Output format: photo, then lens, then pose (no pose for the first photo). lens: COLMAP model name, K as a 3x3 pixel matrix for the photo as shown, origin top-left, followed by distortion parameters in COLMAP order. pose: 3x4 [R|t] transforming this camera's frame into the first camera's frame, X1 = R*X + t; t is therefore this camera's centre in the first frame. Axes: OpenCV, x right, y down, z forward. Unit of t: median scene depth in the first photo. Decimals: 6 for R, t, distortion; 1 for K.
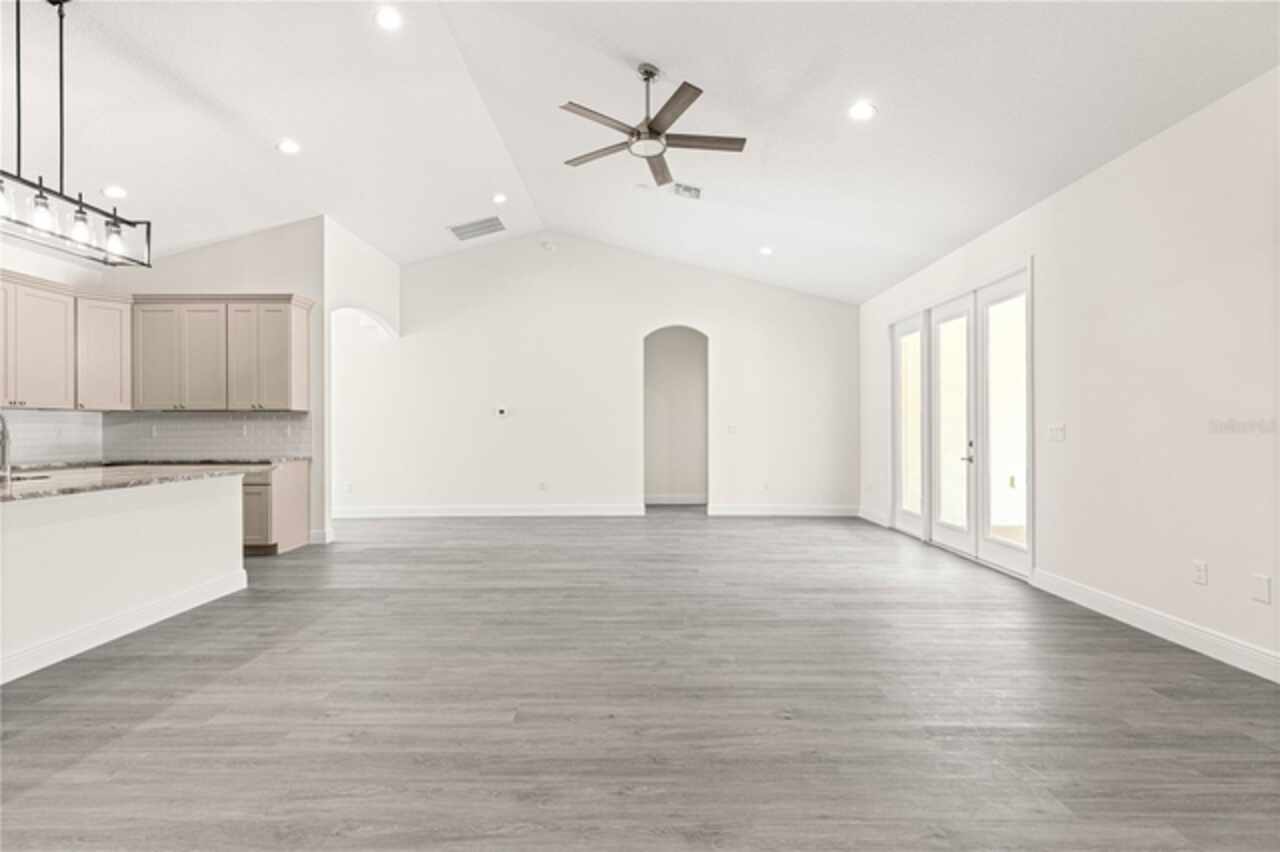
lens RADIAL K [[576.5, 0, 642.3], [0, 576.5, 425.3], [0, 0, 1]] dist [0.011061, -0.000155]
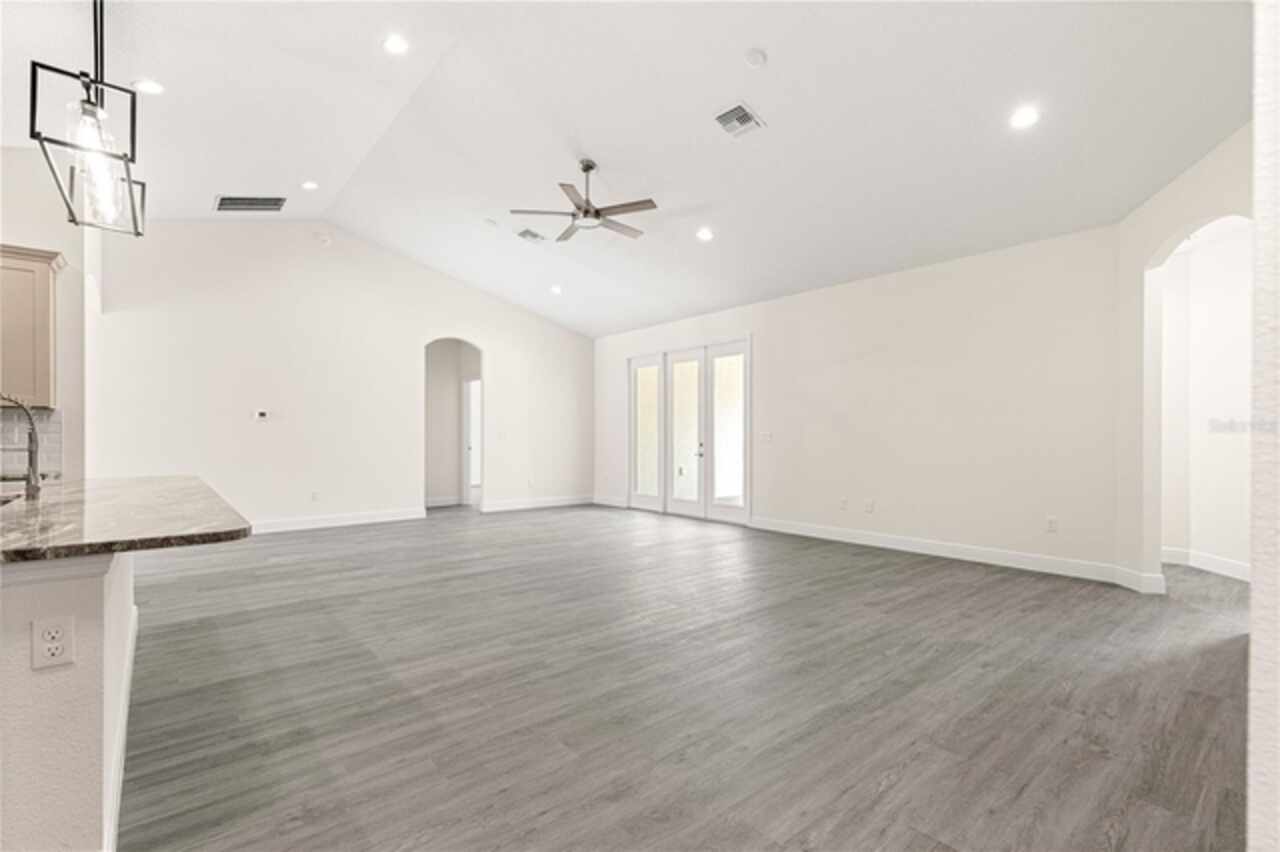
lens RADIAL K [[576.5, 0, 637.5], [0, 576.5, 431.5], [0, 0, 1]] dist [0.011061, -0.000155]
pose [[0.761877, 0.007192, 0.647682, -0.562942], [-0.006173, 0.999974, -0.003841, 0.003553], [-0.647693, -0.001072, 0.761901, -0.063182]]
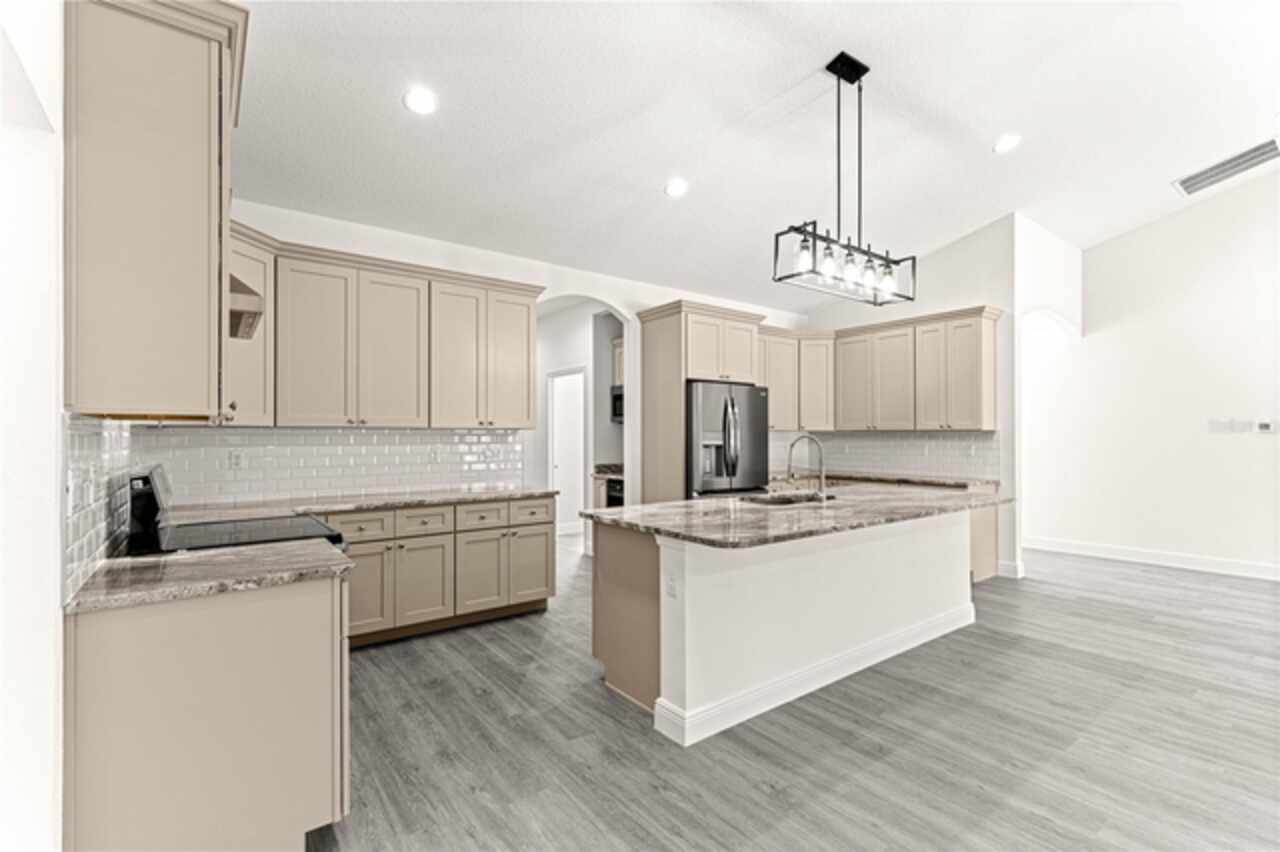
lens RADIAL K [[576.5, 0, 645.8], [0, 576.5, 430.5], [0, 0, 1]] dist [0.011061, -0.000155]
pose [[0.613698, -0.003365, -0.789534, -0.219868], [0.001794, 0.999994, -0.002867, -0.025994], [0.789539, 0.000343, 0.613700, -0.003052]]
